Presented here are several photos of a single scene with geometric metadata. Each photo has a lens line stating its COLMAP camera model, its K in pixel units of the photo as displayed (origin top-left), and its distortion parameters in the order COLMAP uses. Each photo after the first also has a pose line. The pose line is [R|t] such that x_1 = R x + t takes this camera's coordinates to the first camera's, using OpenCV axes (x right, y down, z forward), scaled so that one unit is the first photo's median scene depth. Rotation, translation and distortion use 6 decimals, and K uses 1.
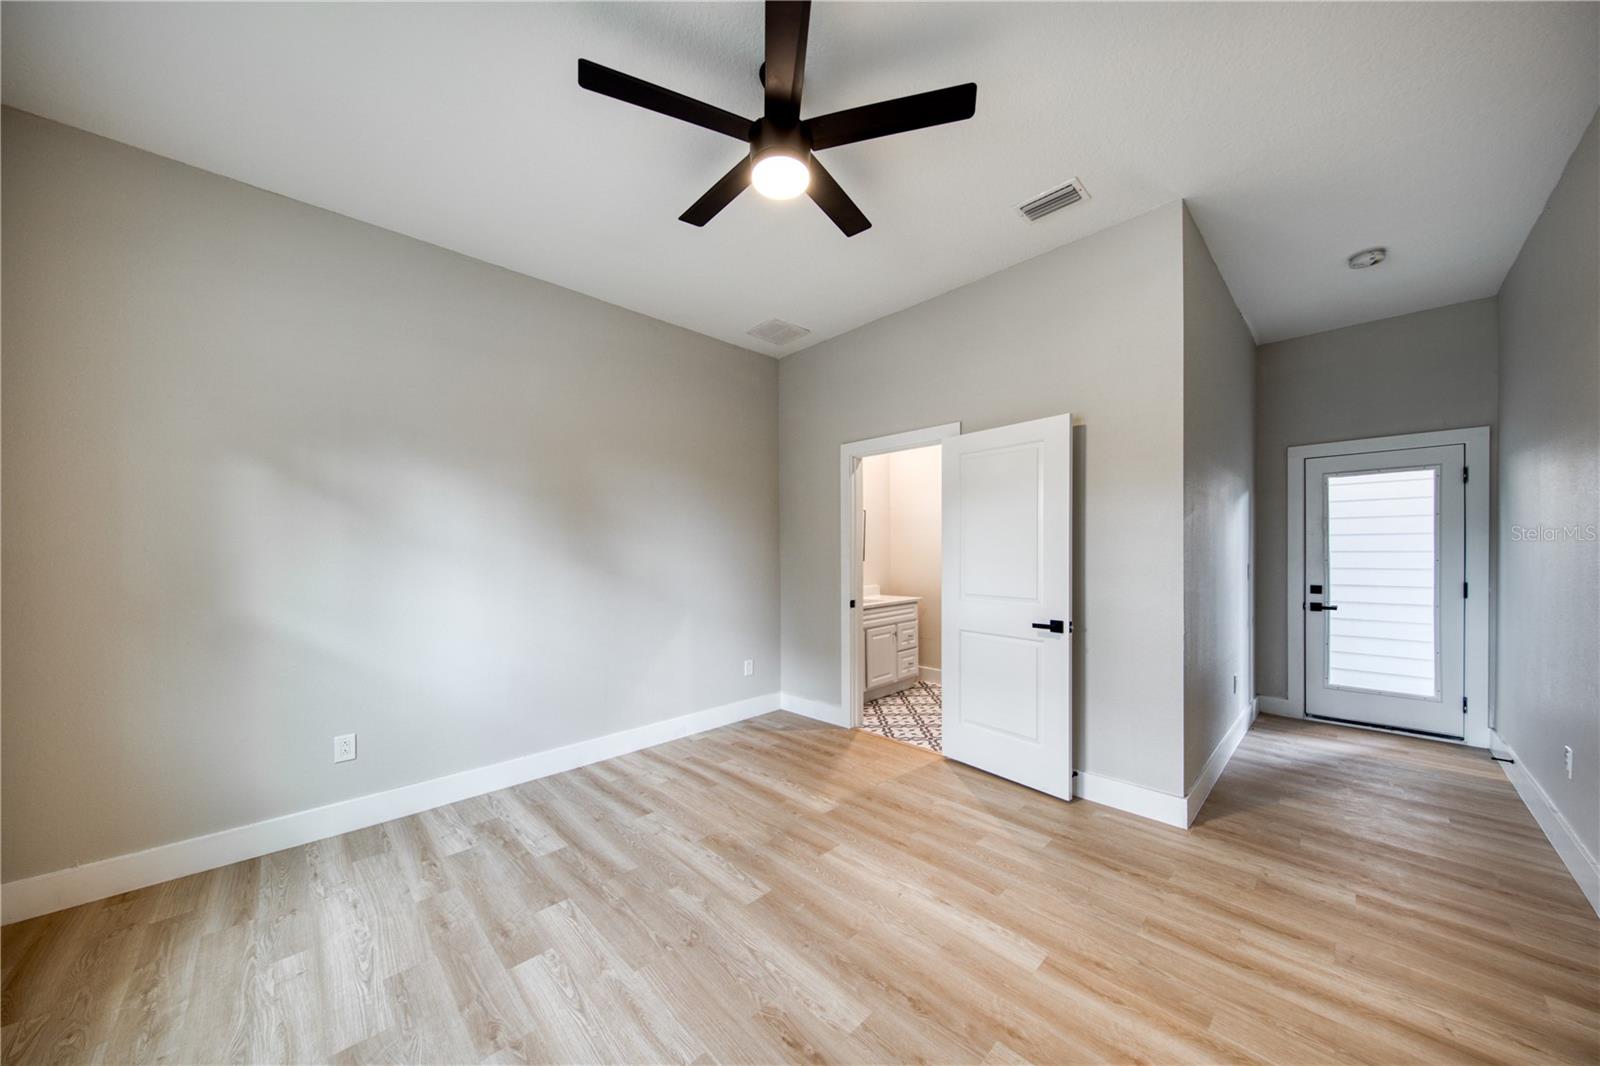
lens RADIAL K [[540.5, 0, 798.7], [0, 540.5, 551.9], [0, 0, 1]] dist [0.000153, -0.000193]
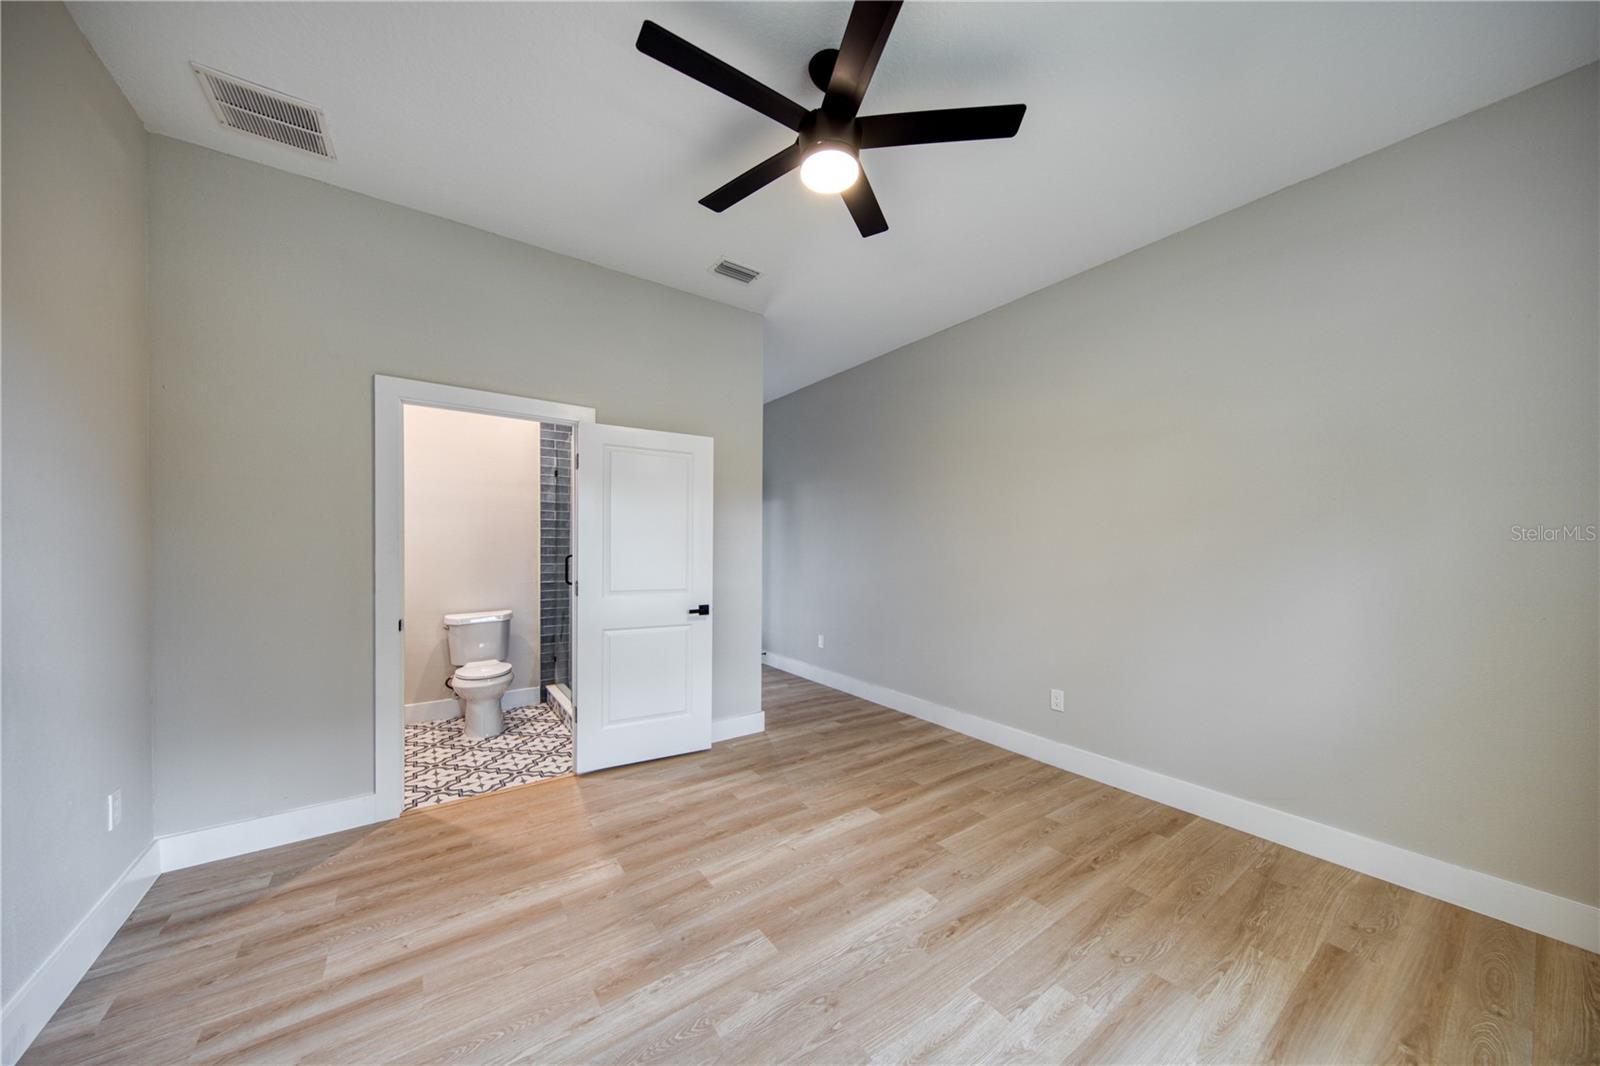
lens RADIAL K [[540.5, 0, 798.7], [0, 540.5, 551.9], [0, 0, 1]] dist [0.000153, -0.000193]
pose [[0.147321, -0.004166, 0.989080, -0.726053], [-0.002231, 0.999987, 0.004544, 0.001473], [-0.989086, -0.002876, 0.147310, 0.639073]]
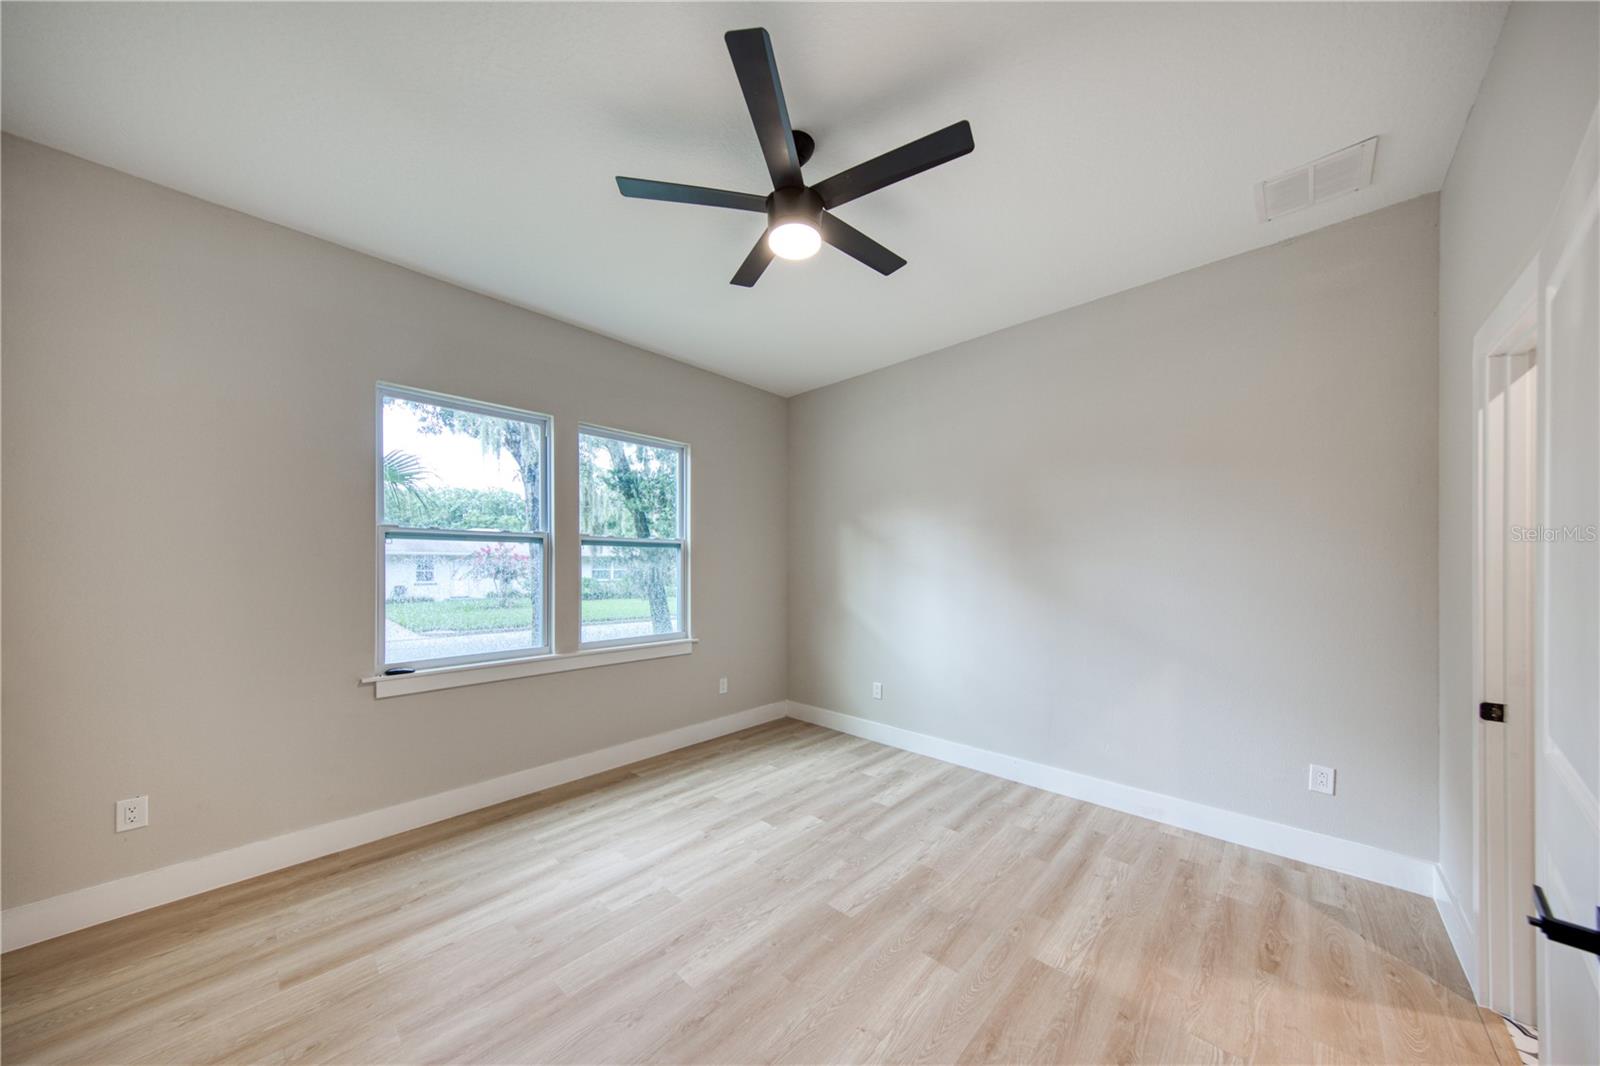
lens RADIAL K [[516.7, 0, 799.4], [0, 516.7, 562.4], [0, 0, 1]] dist [0.008555, -0.000065]
pose [[0.053606, 0.002088, -0.998560, 0.719898], [-0.005301, 0.999984, 0.001806, -0.029270], [0.998548, 0.005197, 0.053616, 0.672724]]
